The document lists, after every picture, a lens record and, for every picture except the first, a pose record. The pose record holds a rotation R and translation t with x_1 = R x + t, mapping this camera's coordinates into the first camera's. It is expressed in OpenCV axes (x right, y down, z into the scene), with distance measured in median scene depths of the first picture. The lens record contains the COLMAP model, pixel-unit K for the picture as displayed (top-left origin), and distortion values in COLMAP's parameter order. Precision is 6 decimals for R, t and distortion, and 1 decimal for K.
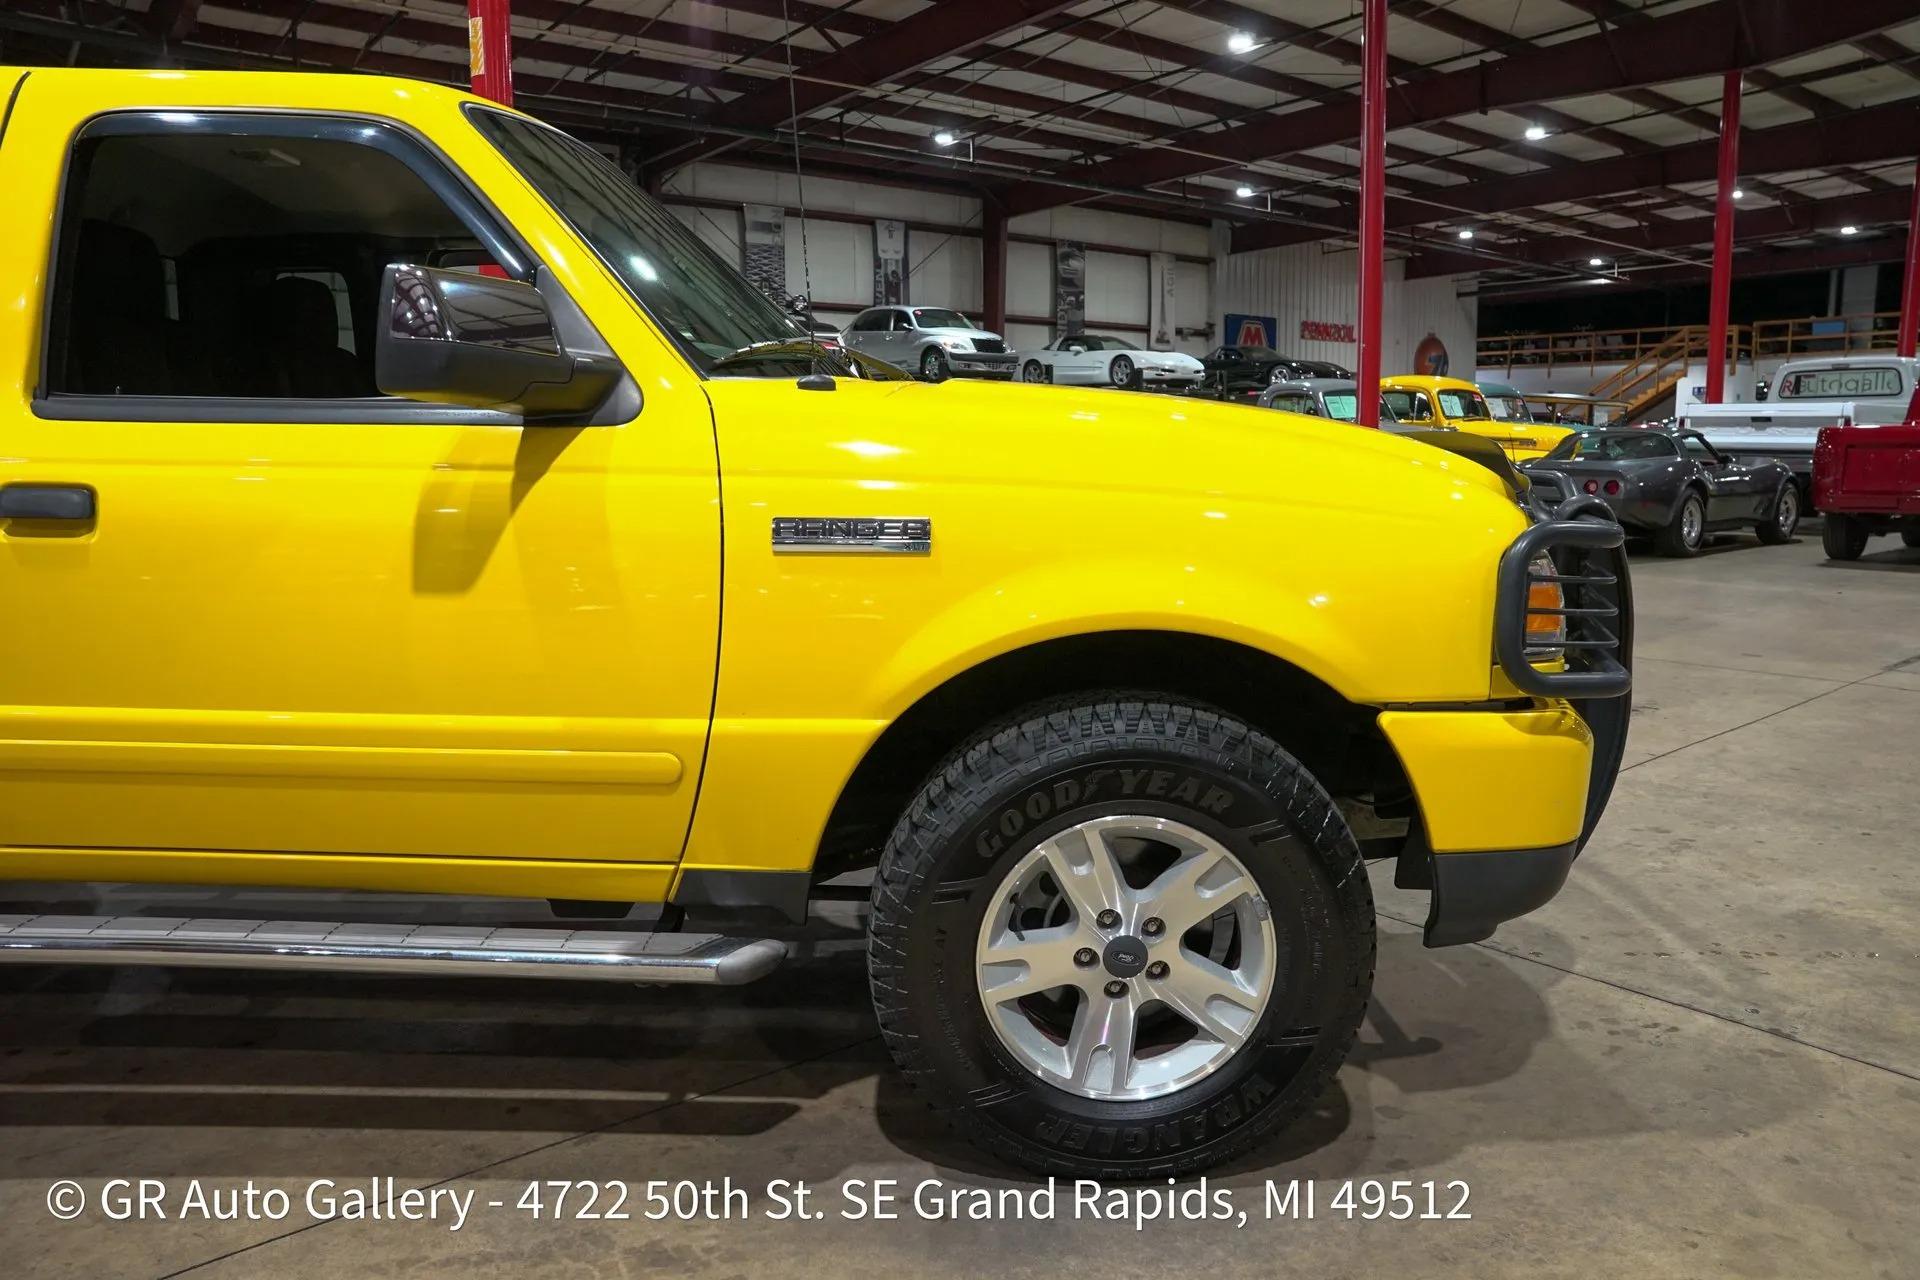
lens RADIAL K [[1314.8, 0, 960.2], [0, 1314.8, 635.0], [0, 0, 1]] dist [-0.139458, 0.108726]
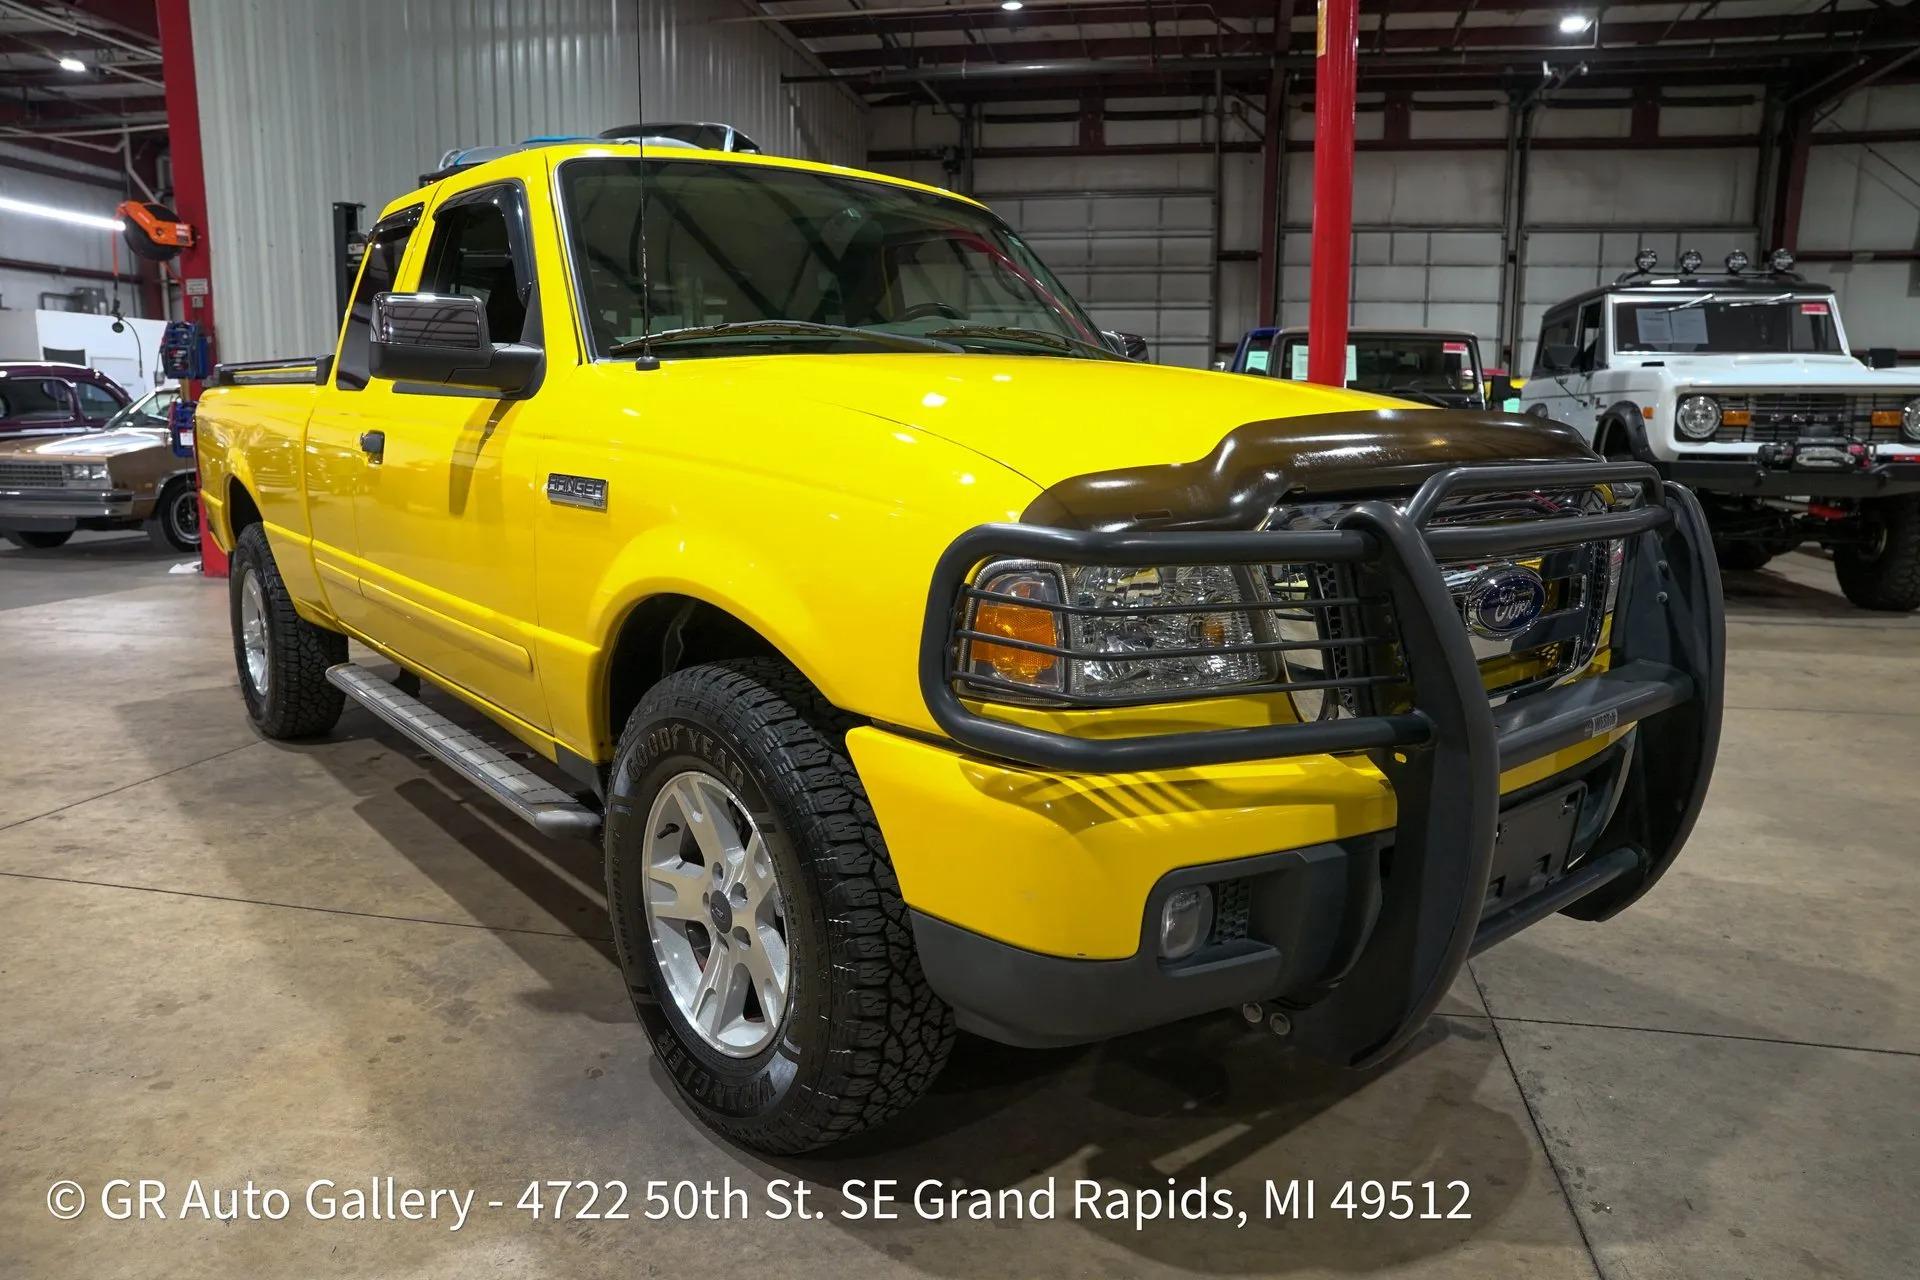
lens RADIAL K [[1314.8, 0, 961.7], [0, 1314.8, 632.8], [0, 0, 1]] dist [-0.139458, 0.108726]
pose [[0.643018, 0.139471, -0.753045, 0.126802], [-0.124846, 0.989214, 0.076607, -0.009748], [0.755607, 0.044755, 0.653494, 0.057646]]
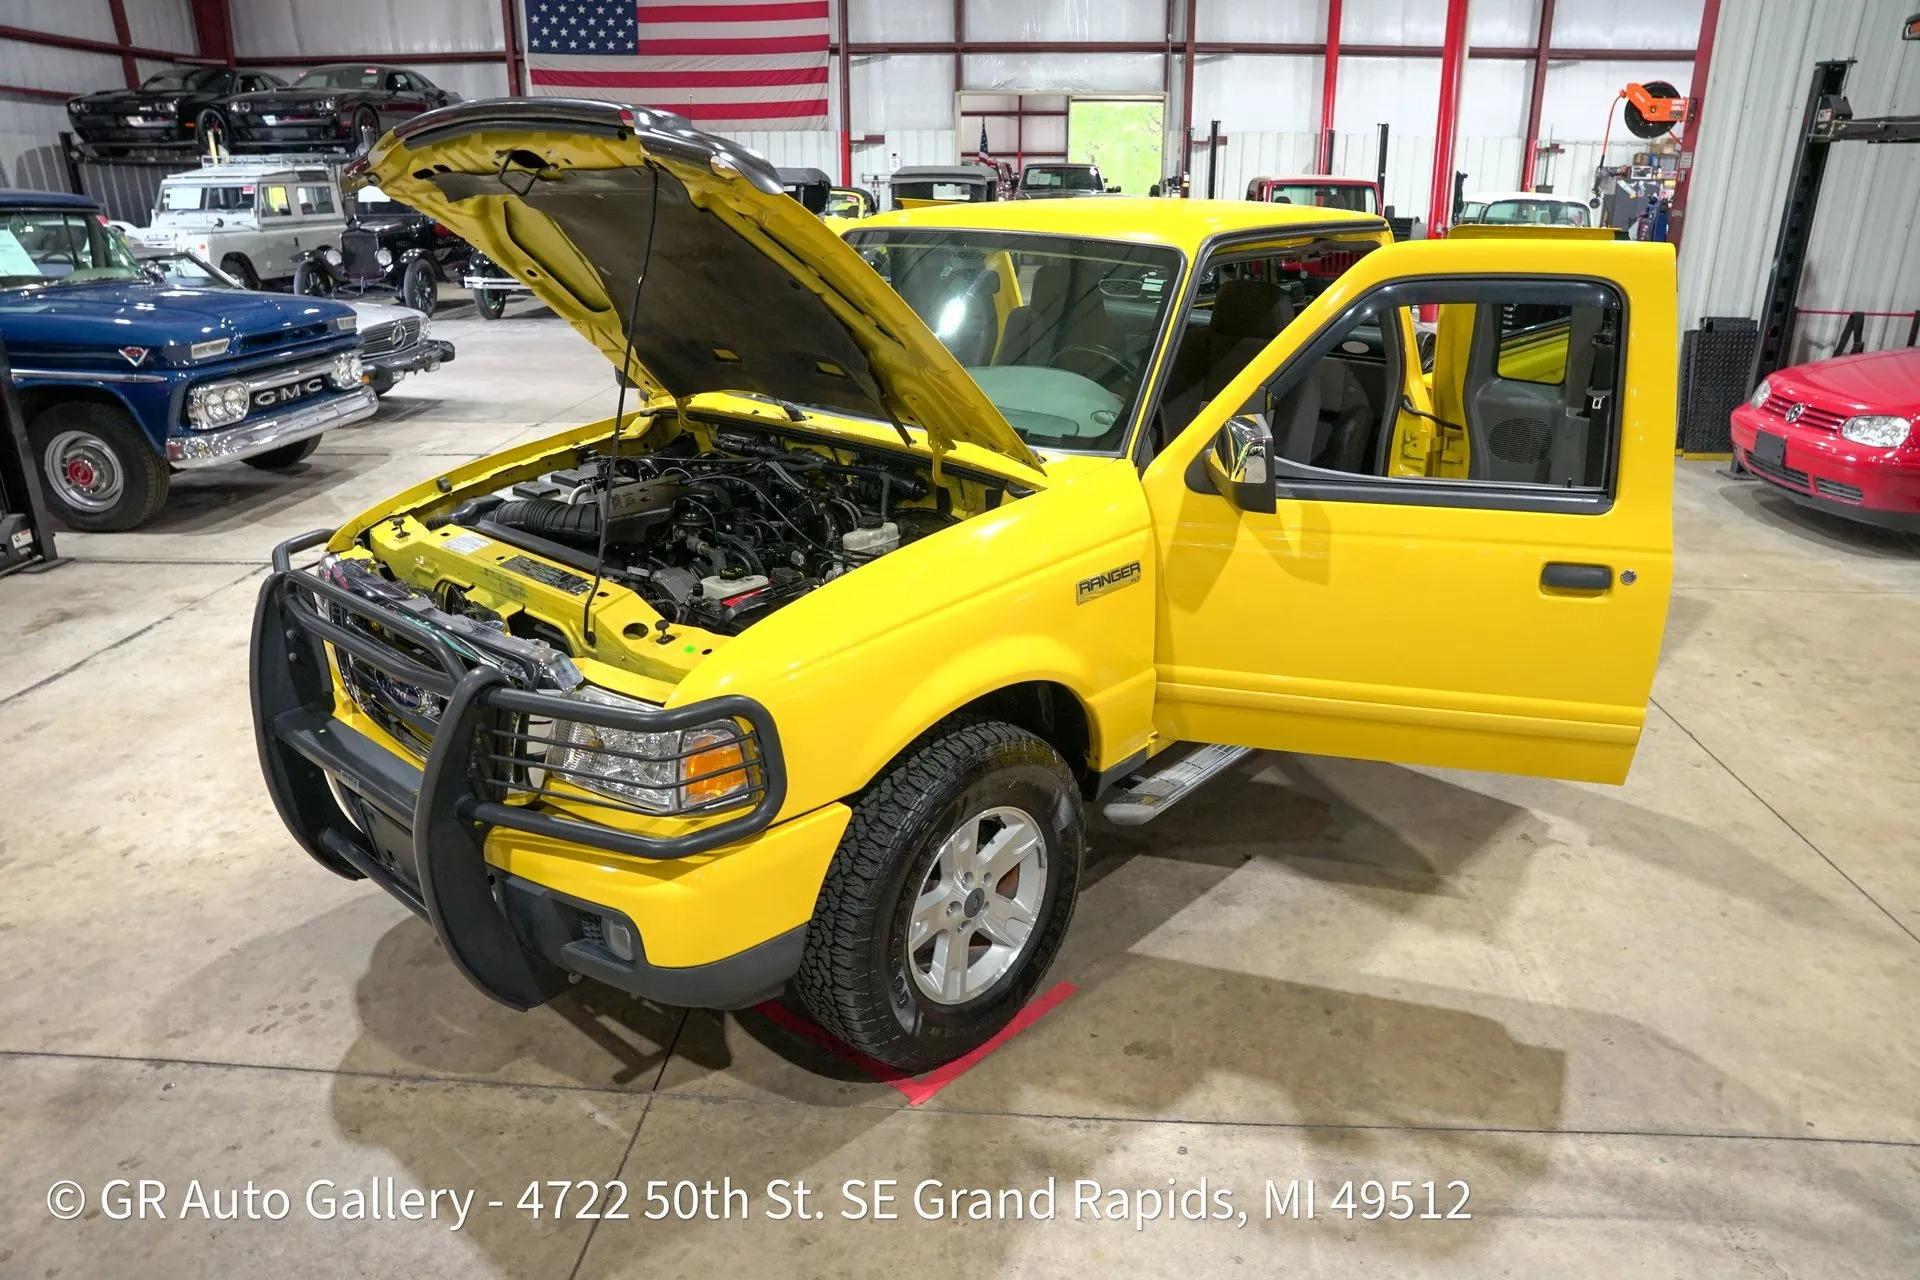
lens RADIAL K [[1314.8, 0, 965.1], [0, 1314.8, 640.6], [0, 0, 1]] dist [-0.139458, 0.108726]
pose [[-0.675682, 0.259846, -0.689880, 0.133295], [-0.105041, 0.892335, 0.438981, -0.097196], [0.729671, 0.369077, -0.575640, 0.326093]]
